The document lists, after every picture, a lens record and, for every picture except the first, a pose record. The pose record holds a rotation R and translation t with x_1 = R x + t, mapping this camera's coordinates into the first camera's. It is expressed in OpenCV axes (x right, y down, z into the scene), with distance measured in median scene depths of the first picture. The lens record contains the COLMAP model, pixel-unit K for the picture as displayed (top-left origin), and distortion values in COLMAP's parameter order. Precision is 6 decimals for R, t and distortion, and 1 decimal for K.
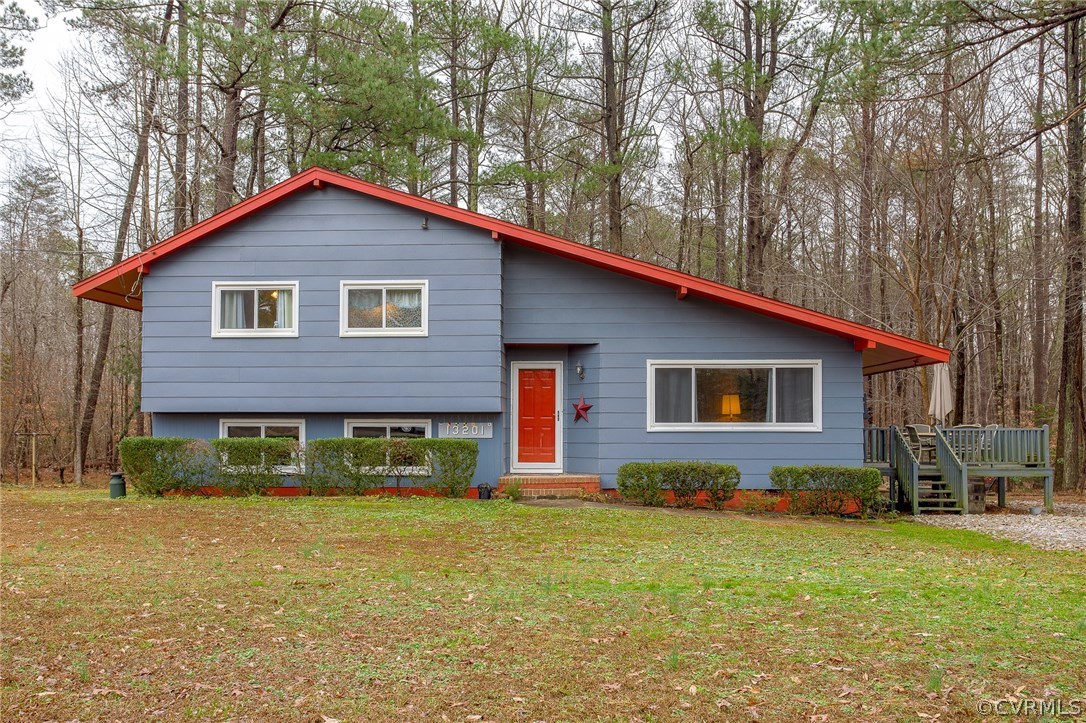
lens RADIAL K [[941.3, 0, 542.5], [0, 941.3, 417.5], [0, 0, 1]] dist [0.003883, 0.012632]
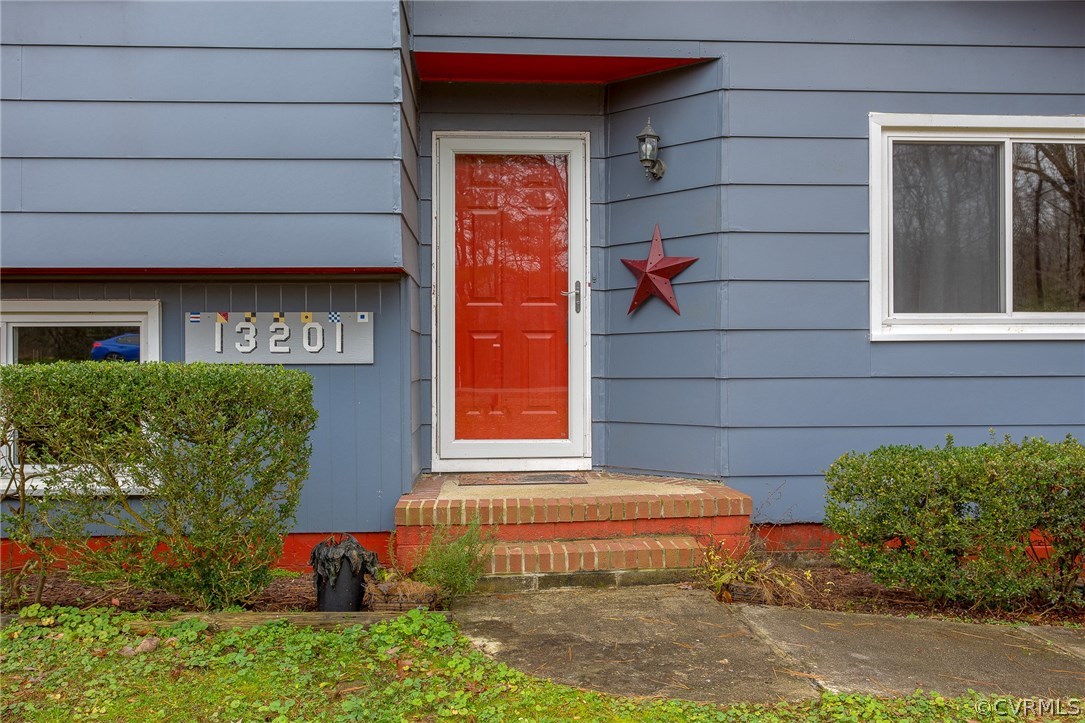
lens RADIAL K [[940.4, 0, 545.2], [0, 940.4, 360.9], [0, 0, 1]] dist [0.003883, 0.012632]
pose [[0.993678, -0.005480, 0.112132, -0.032772], [0.004328, 0.999935, 0.010514, 0.017879], [-0.112183, -0.009962, 0.993638, 0.699071]]
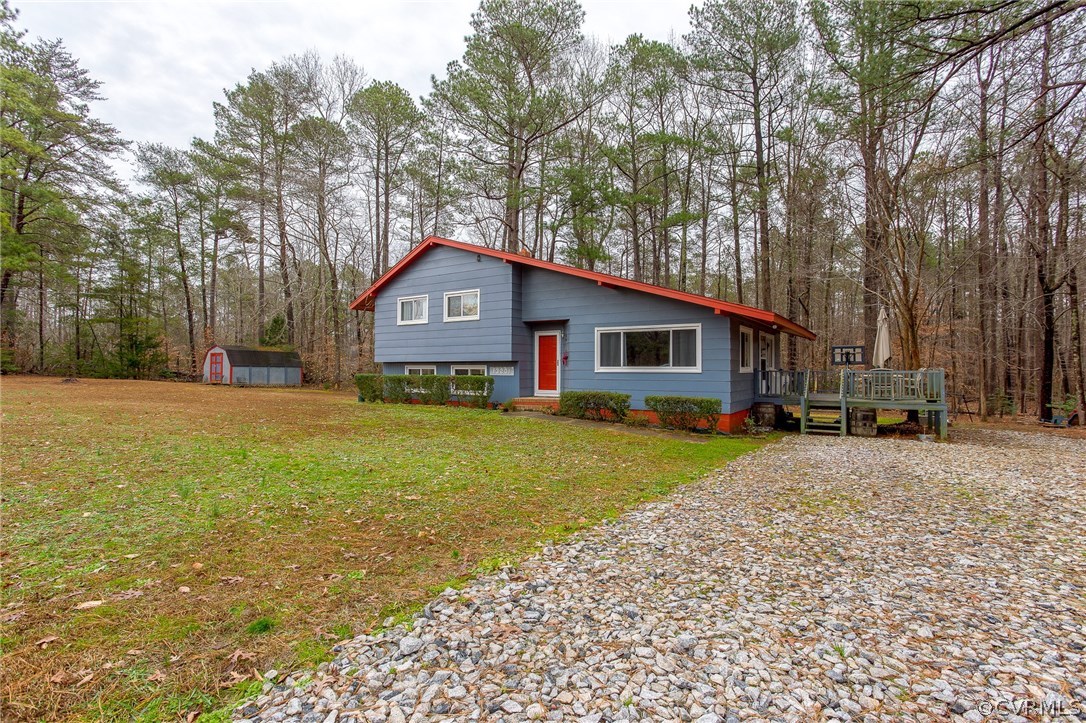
lens RADIAL K [[527.3, 0, 539.2], [0, 527.3, 366.4], [0, 0, 1]] dist [-0.040391, 0.018011]
pose [[0.859785, -0.002075, -0.510652, 0.490524], [0.002641, 0.999996, 0.000383, 0.004283], [0.510650, -0.001678, 0.859787, 0.174329]]
